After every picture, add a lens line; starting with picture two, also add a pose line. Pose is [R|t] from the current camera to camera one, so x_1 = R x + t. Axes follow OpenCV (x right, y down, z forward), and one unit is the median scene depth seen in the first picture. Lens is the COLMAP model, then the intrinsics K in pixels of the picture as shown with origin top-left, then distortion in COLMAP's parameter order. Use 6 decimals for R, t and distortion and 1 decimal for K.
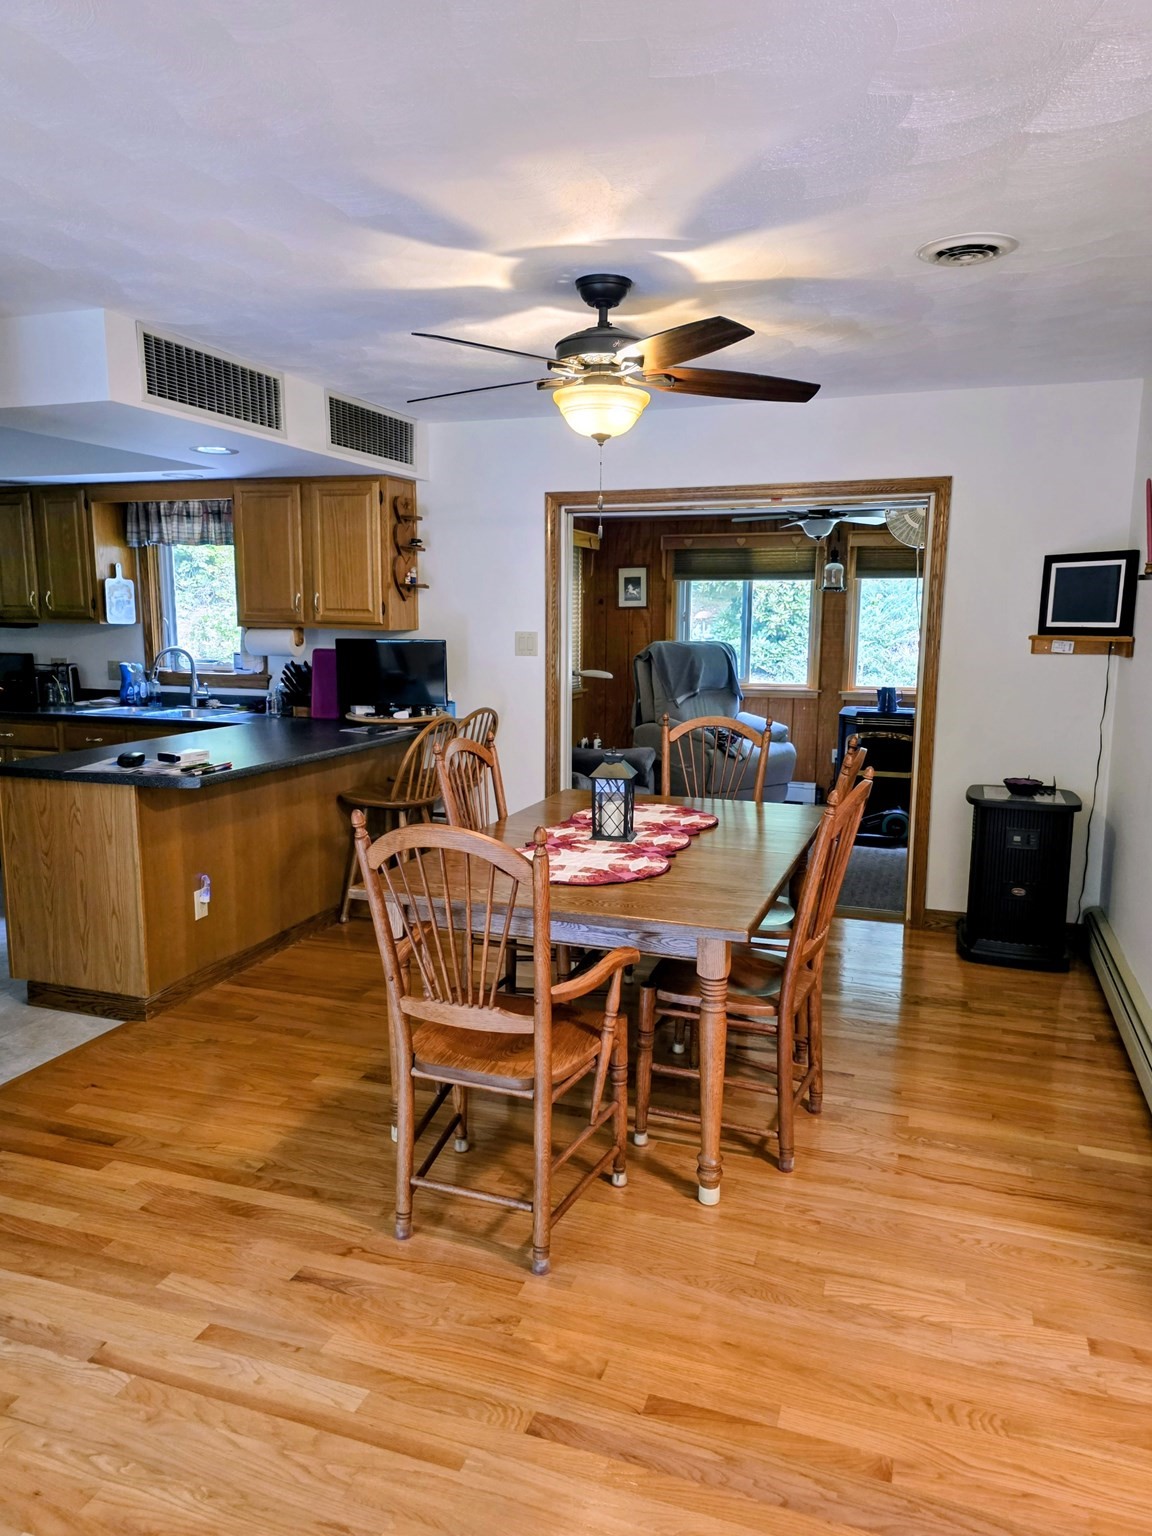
lens RADIAL K [[1049.2, 0, 586.7], [0, 1049.2, 765.6], [0, 0, 1]] dist [0.040204, -0.034728]
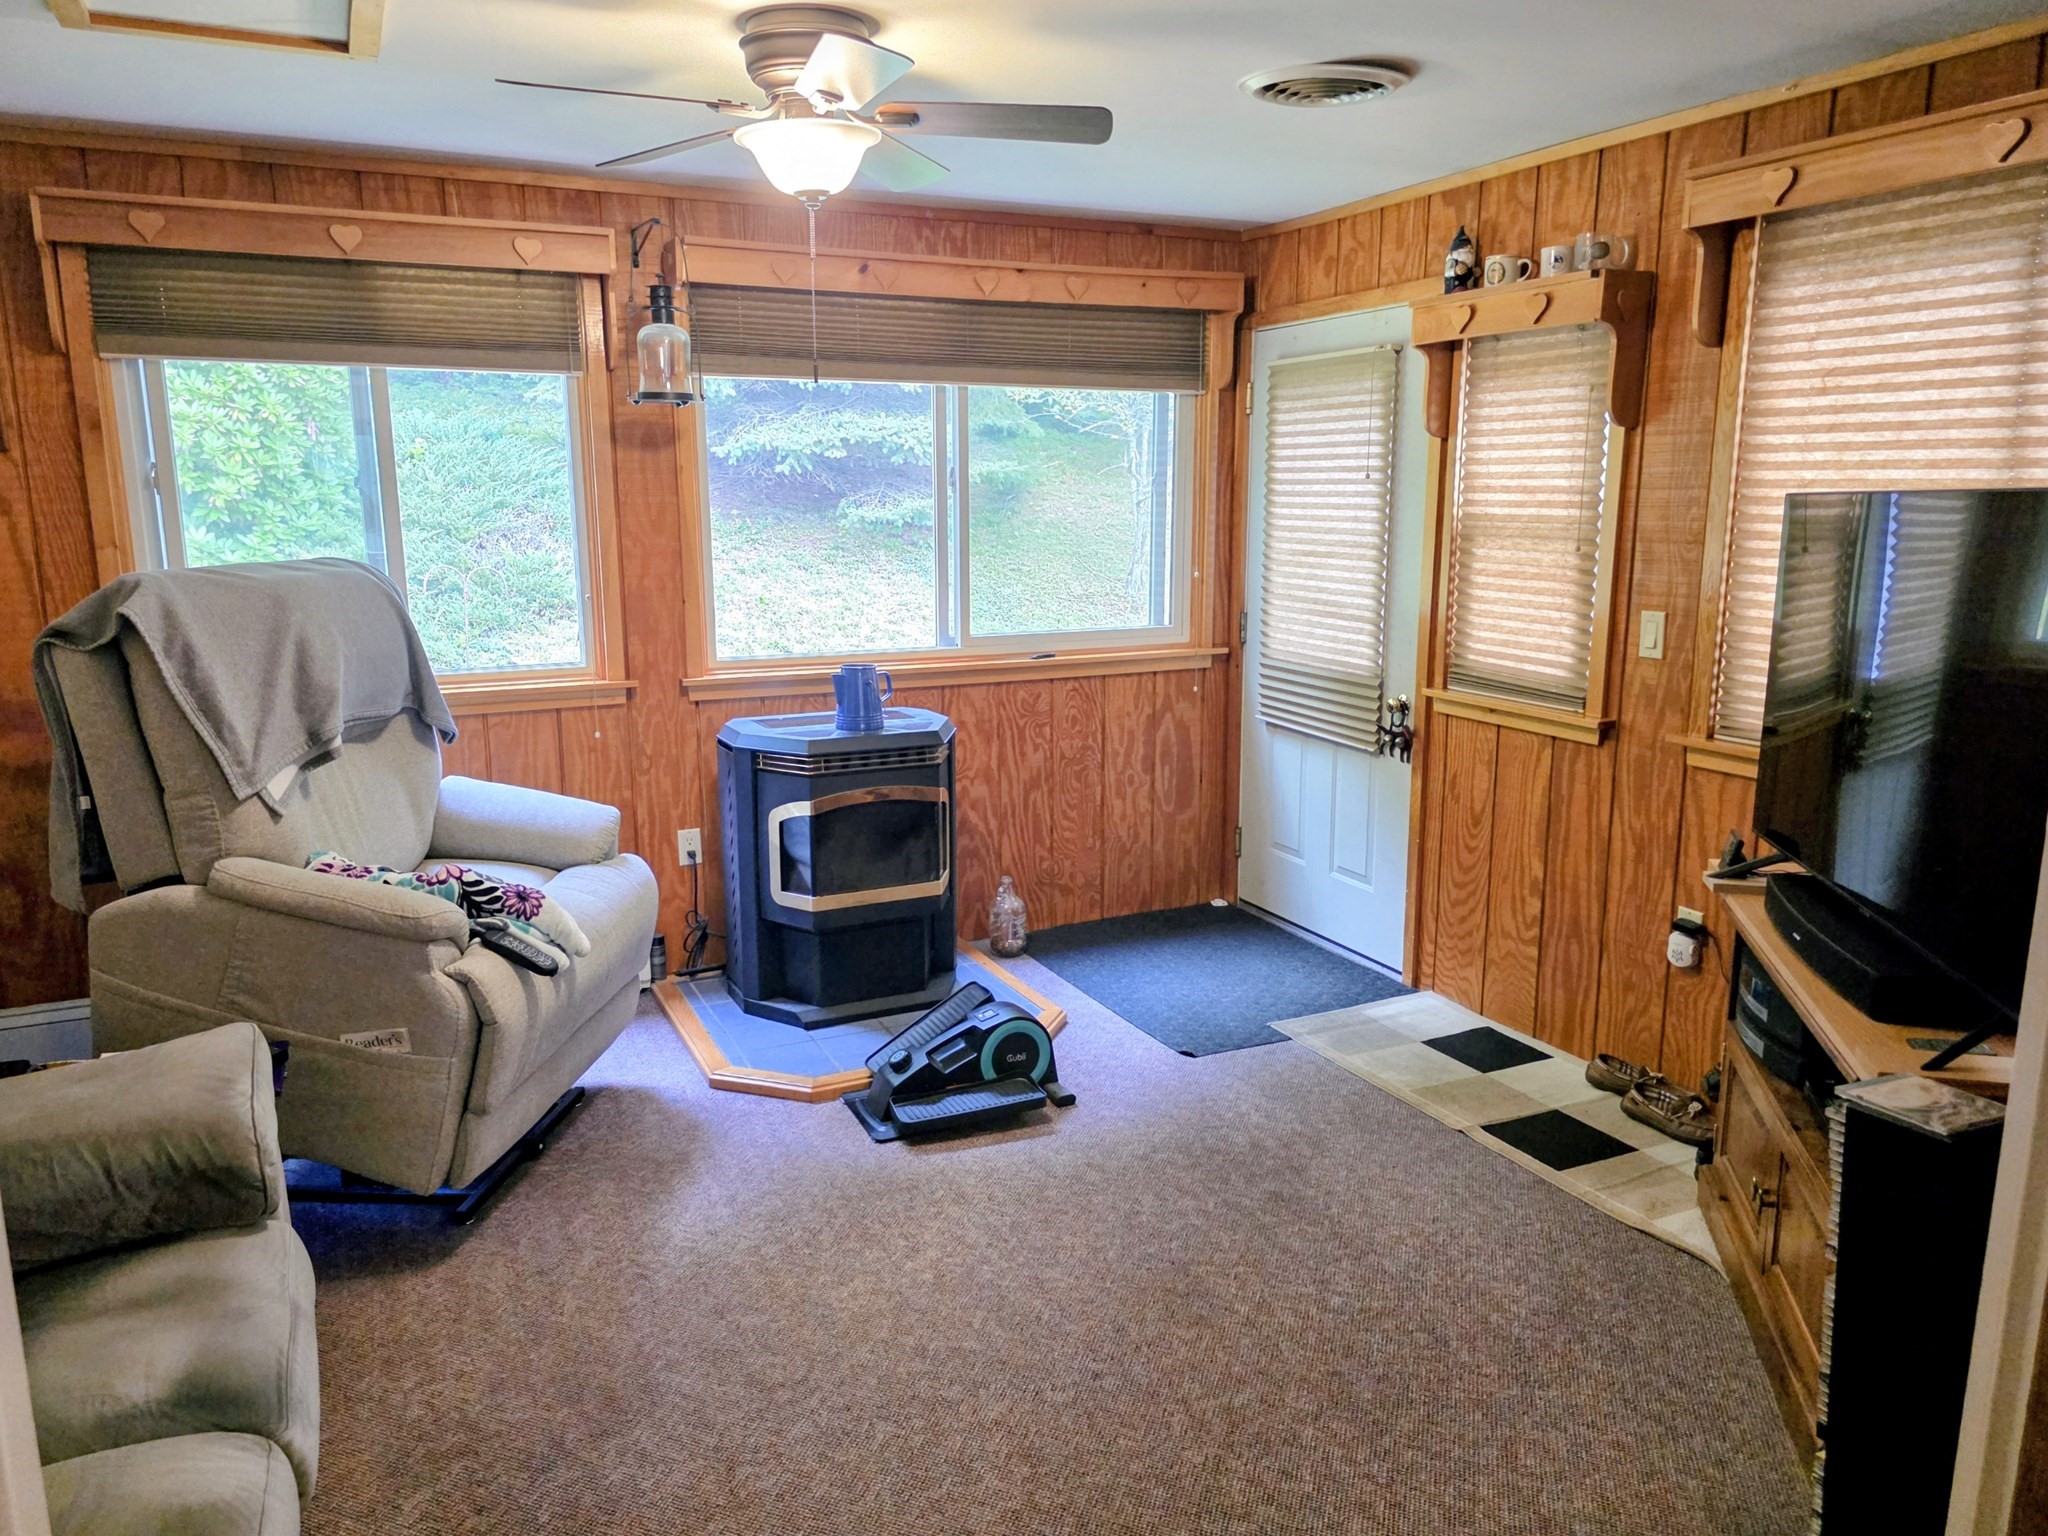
lens RADIAL K [[1398.9, 0, 1015.3], [0, 1398.9, 765.1], [0, 0, 1]] dist [0.040204, -0.034728]
pose [[0.717934, -0.141222, 0.681635, -0.019958], [0.102547, 0.989978, 0.097097, -0.075549], [-0.688516, 0.000190, 0.725221, 0.545470]]
